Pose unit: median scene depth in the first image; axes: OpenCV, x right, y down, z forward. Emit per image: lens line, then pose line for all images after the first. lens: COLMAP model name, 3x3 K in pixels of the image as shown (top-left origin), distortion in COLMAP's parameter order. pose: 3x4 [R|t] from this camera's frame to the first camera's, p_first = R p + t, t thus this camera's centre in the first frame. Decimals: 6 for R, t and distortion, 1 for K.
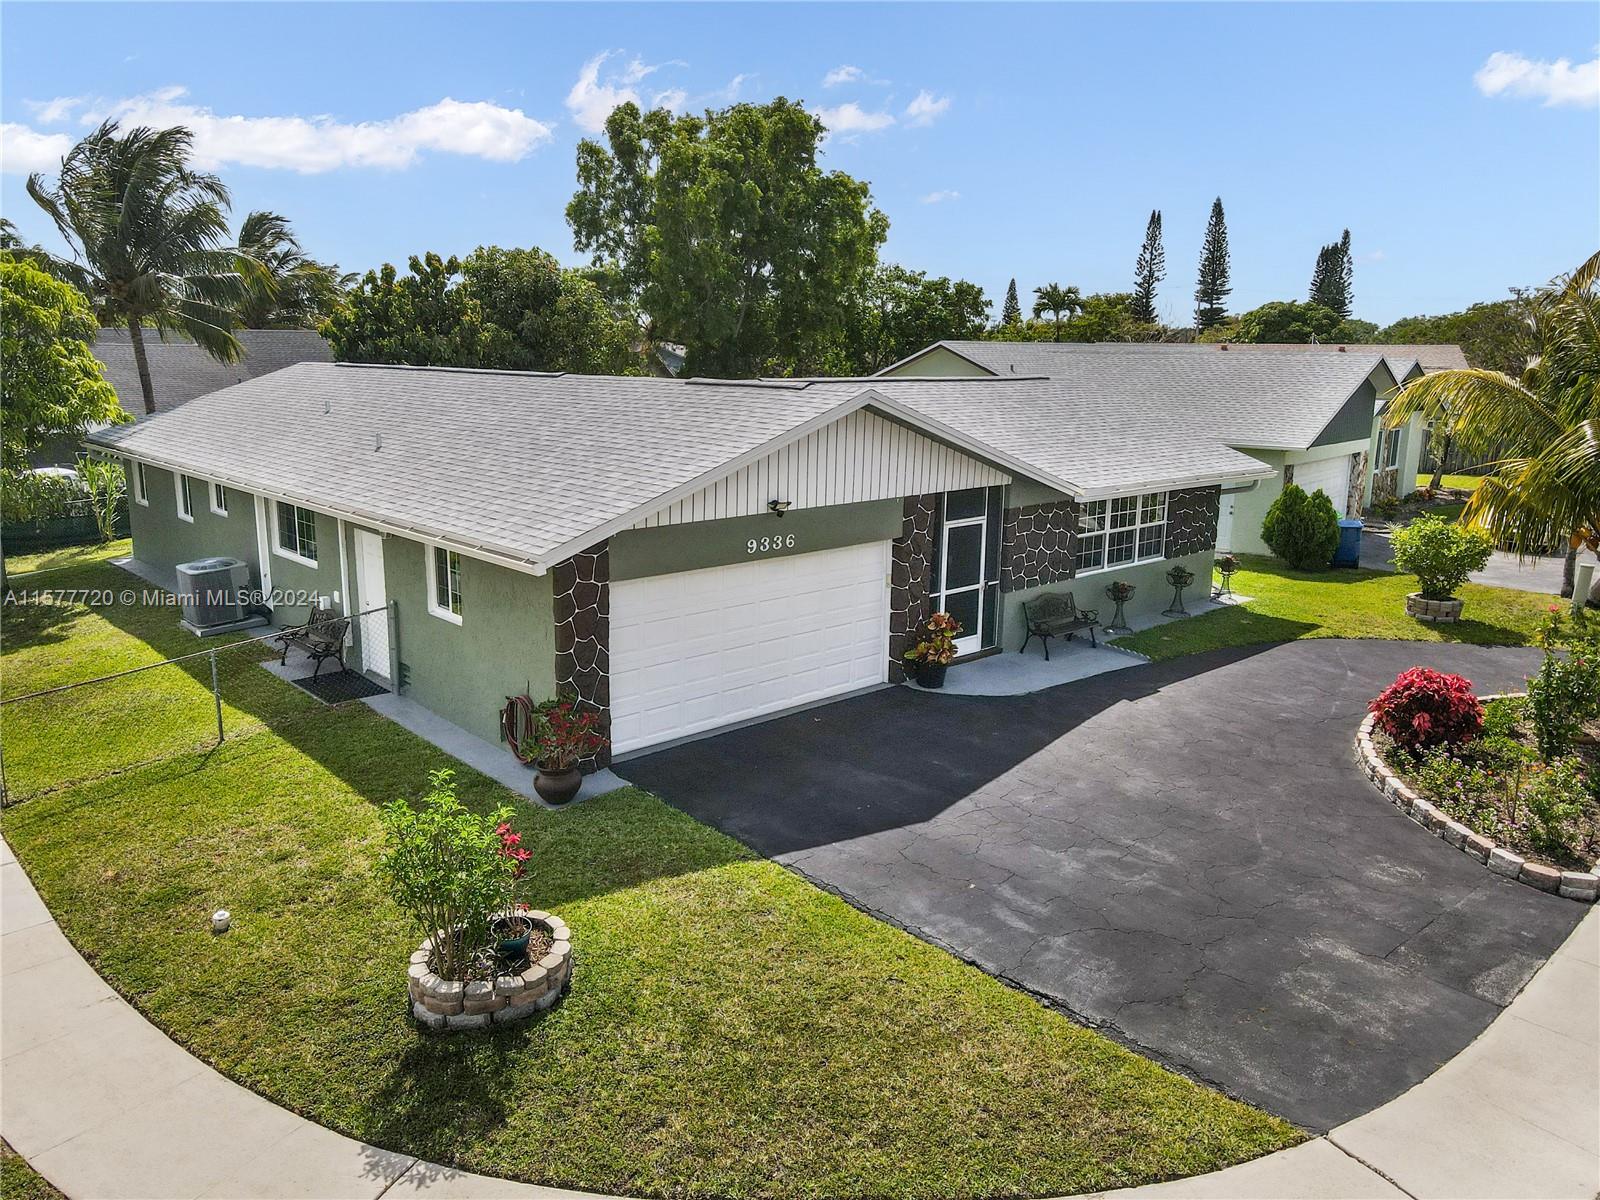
lens RADIAL K [[1174.6, 0, 806.3], [0, 1174.6, 601.3], [0, 0, 1]] dist [0.011121, 0.010610]
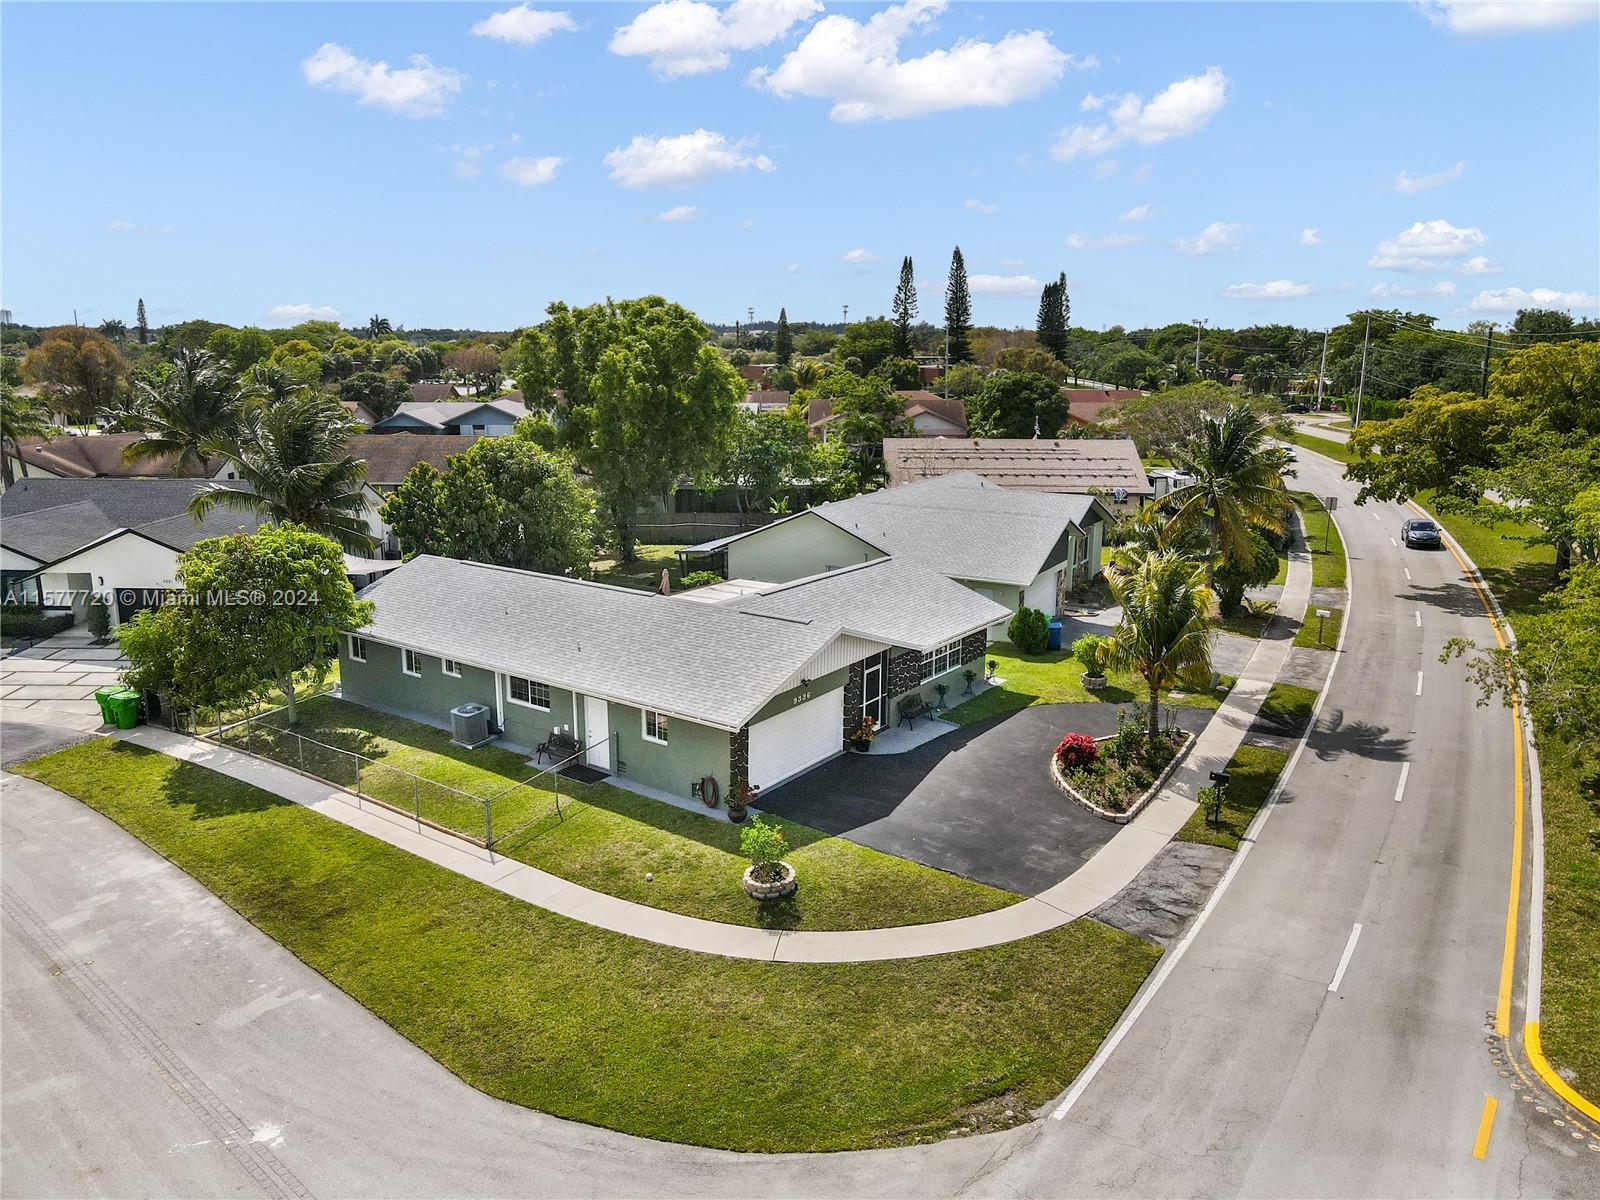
lens RADIAL K [[1131.8, 0, 800.0], [0, 1131.8, 601.2], [0, 0, 1]] dist [-0.005790, -0.000214]
pose [[0.981835, -0.054040, 0.181881, -0.367306], [0.052889, 0.998538, 0.011174, -0.228464], [-0.182218, -0.001352, 0.983257, -0.992769]]
